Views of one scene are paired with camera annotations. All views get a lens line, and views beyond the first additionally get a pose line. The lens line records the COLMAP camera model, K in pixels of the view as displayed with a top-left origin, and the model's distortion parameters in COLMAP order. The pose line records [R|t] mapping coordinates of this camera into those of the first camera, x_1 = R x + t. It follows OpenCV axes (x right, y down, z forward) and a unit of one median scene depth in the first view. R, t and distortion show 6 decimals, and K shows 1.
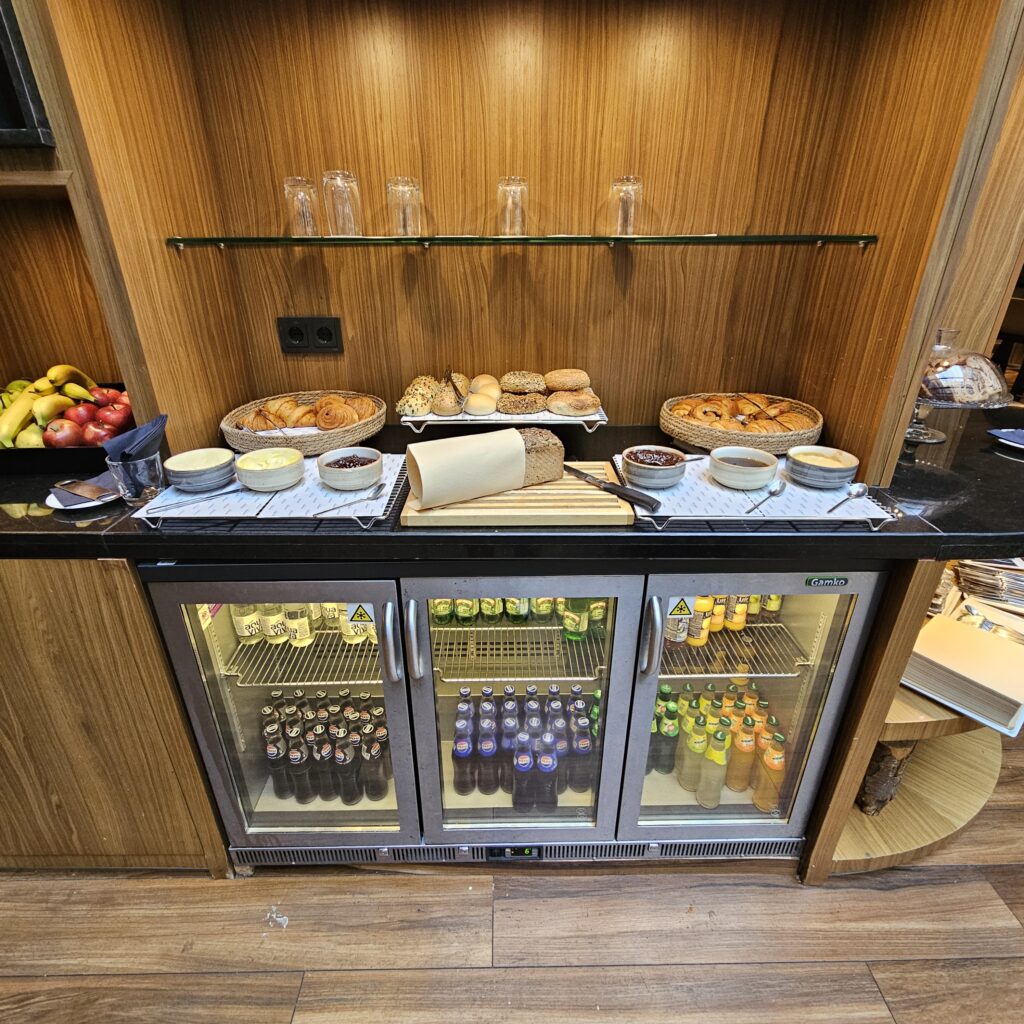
lens RADIAL K [[561.4, 0, 510.4], [0, 561.4, 505.5], [0, 0, 1]] dist [0.001349, -0.001724]
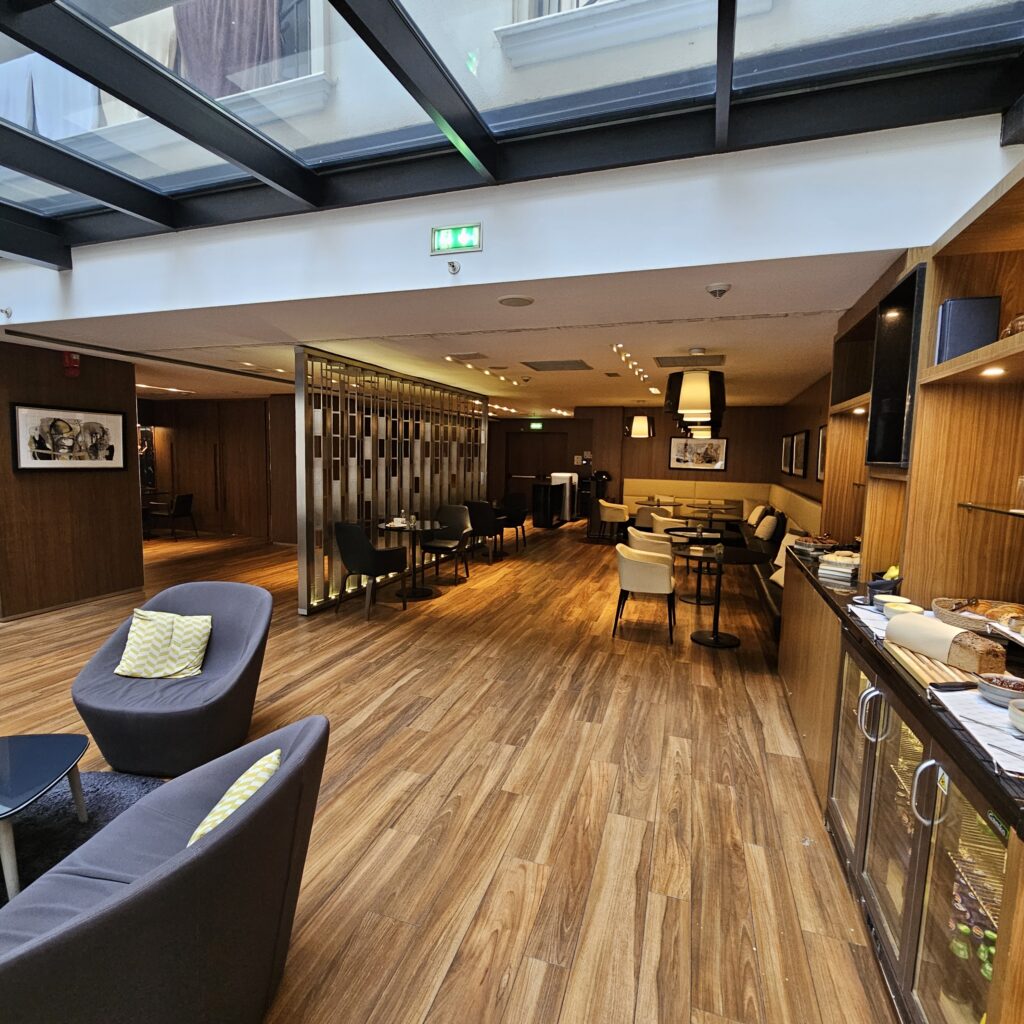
lens RADIAL K [[561.4, 0, 507.1], [0, 561.4, 508.2], [0, 0, 1]] dist [0.001349, -0.001724]
pose [[-0.329447, 0.085768, -0.940271, 1.441447], [-0.421849, 0.877568, 0.227854, -0.195266], [0.844694, 0.471718, -0.252931, 0.135469]]
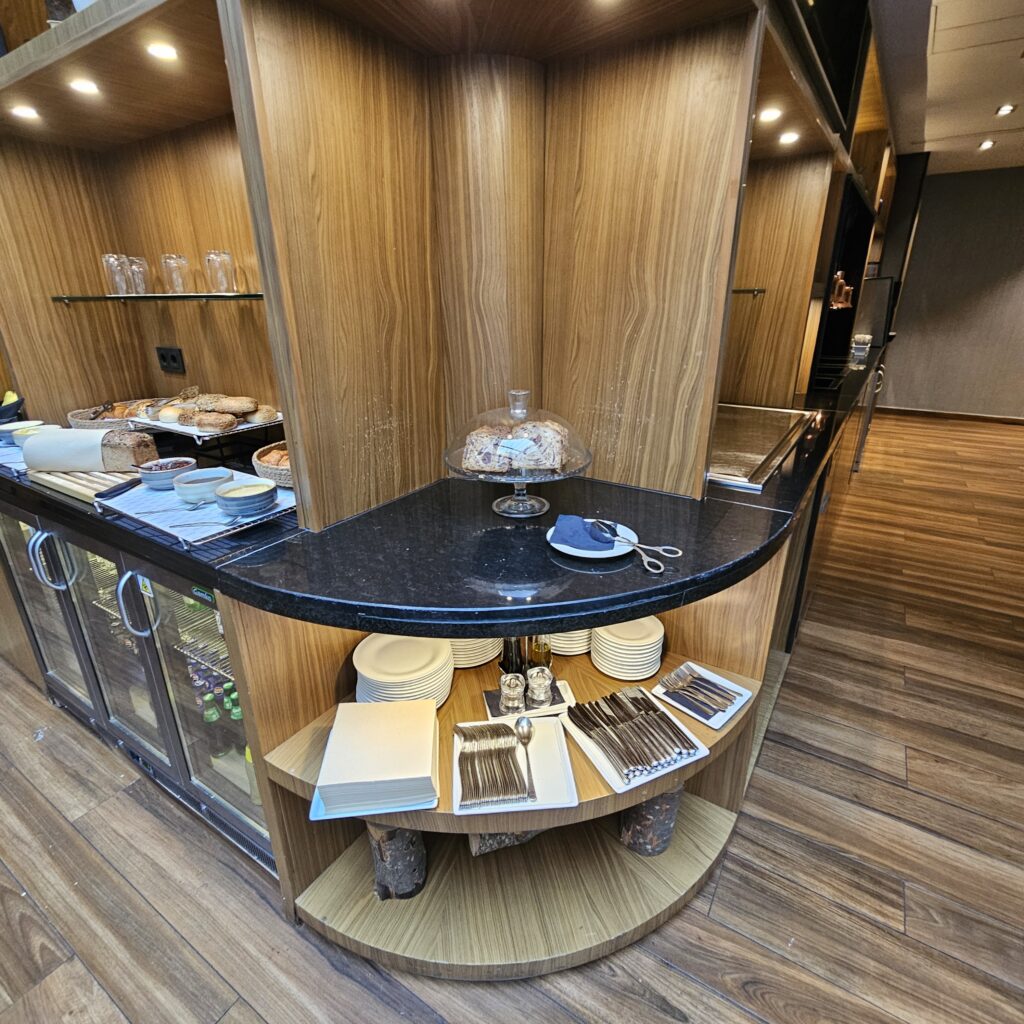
lens RADIAL K [[561.4, 0, 509.7], [0, 561.4, 509.4], [0, 0, 1]] dist [0.001349, -0.001724]
pose [[0.837119, 0.190872, -0.512639, 1.251022], [-0.224905, 0.974370, -0.004471, -0.124742], [0.498647, 0.119038, 0.858592, 0.252043]]
